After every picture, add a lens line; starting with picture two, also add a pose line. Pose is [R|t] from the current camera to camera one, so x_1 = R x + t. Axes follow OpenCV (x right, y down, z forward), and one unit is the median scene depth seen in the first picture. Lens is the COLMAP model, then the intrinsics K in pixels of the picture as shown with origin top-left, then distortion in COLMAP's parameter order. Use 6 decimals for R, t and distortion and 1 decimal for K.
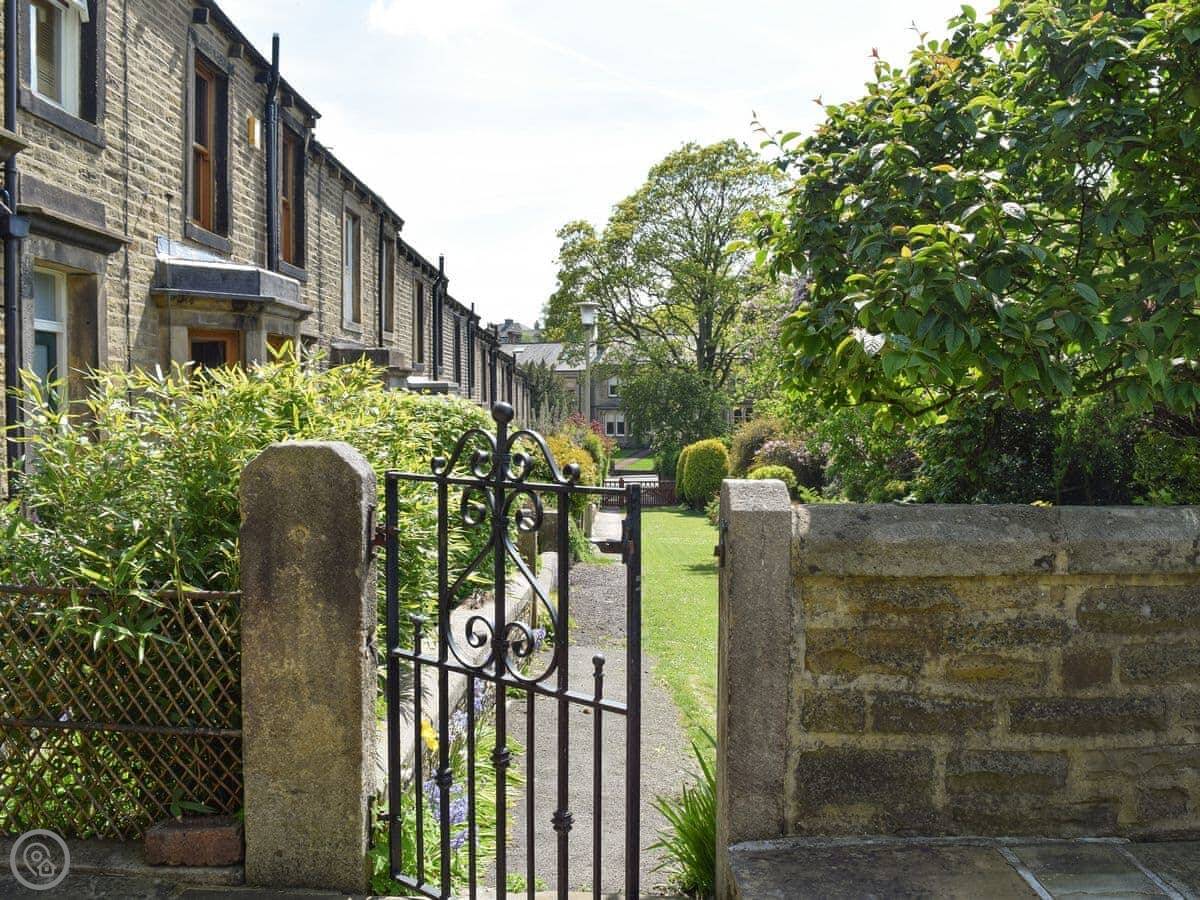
lens RADIAL K [[976.4, 0, 600.0], [0, 976.4, 450.0], [0, 0, 1]] dist [-0.052608, 0.004096]
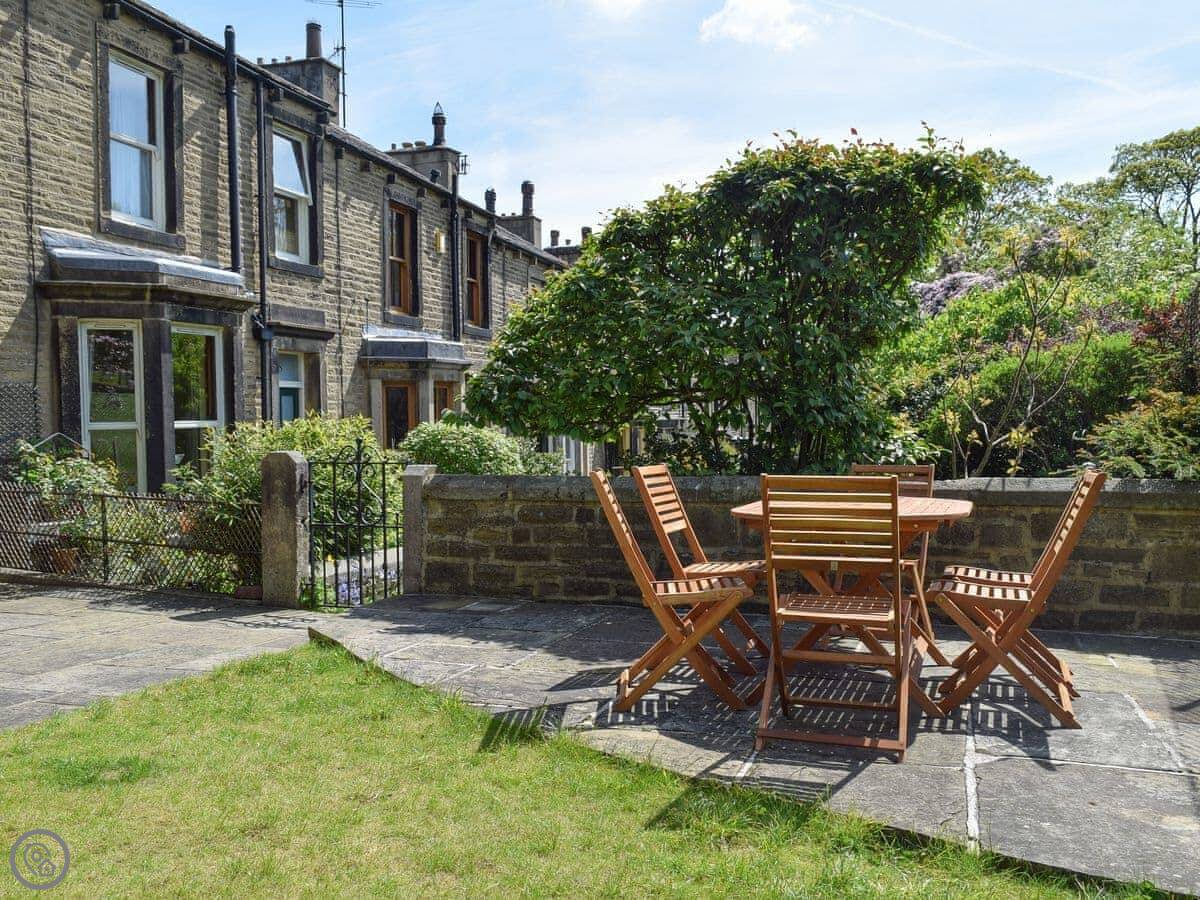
lens RADIAL K [[1061.8, 0, 653.2], [0, 1061.8, 452.3], [0, 0, 1]] dist [-0.021243, -0.000490]
pose [[0.948435, -0.001852, -0.316967, 0.600512], [-0.000450, 0.999974, -0.007187, 0.006011], [0.316972, 0.006959, 0.948409, -0.562861]]
